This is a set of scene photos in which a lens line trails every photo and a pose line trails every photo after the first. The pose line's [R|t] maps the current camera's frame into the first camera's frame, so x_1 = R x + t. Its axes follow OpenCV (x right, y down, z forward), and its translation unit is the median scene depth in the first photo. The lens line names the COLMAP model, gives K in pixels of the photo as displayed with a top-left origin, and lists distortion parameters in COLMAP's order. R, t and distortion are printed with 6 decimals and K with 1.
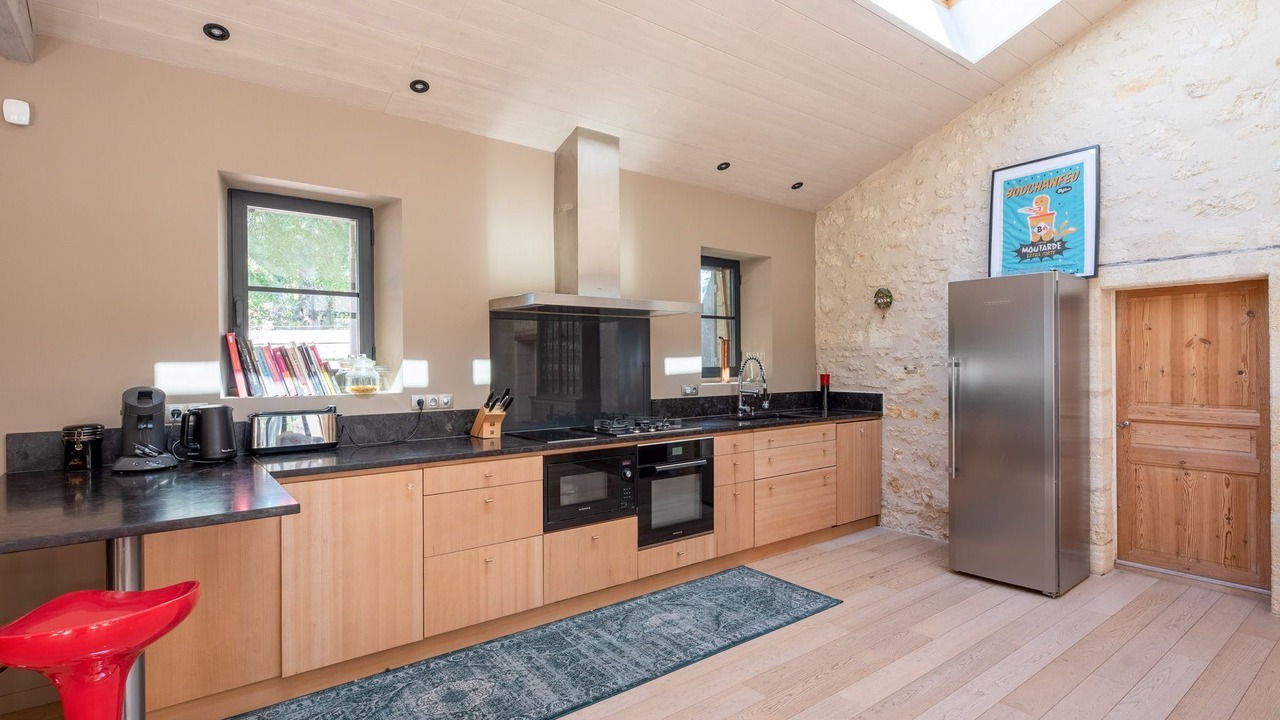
lens RADIAL K [[620.8, 0, 640.2], [0, 620.8, 364.6], [0, 0, 1]] dist [-0.000202, -0.000809]
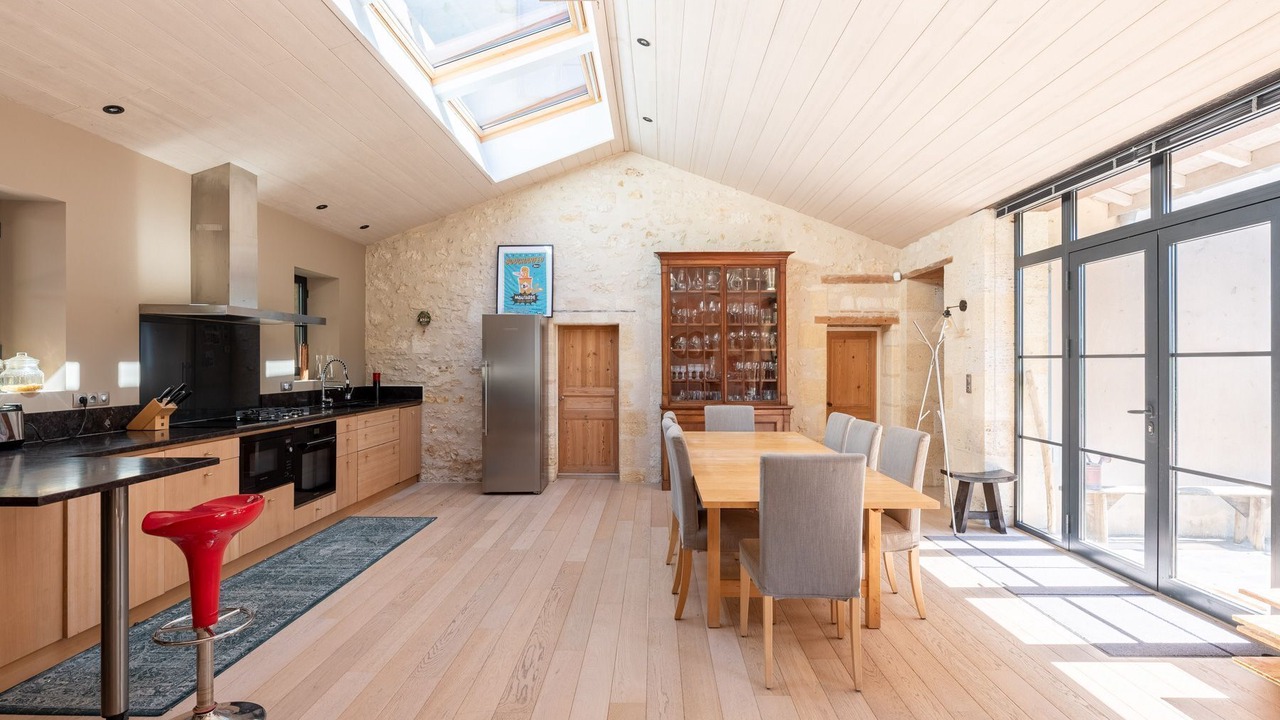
lens RADIAL K [[620.8, 0, 640.9], [0, 620.8, 362.4], [0, 0, 1]] dist [-0.000202, -0.000809]
pose [[0.626537, 0.006871, 0.779361, -0.505827], [-0.001357, 0.999969, -0.007725, 0.004064], [-0.779390, 0.003783, 0.626527, -0.333093]]
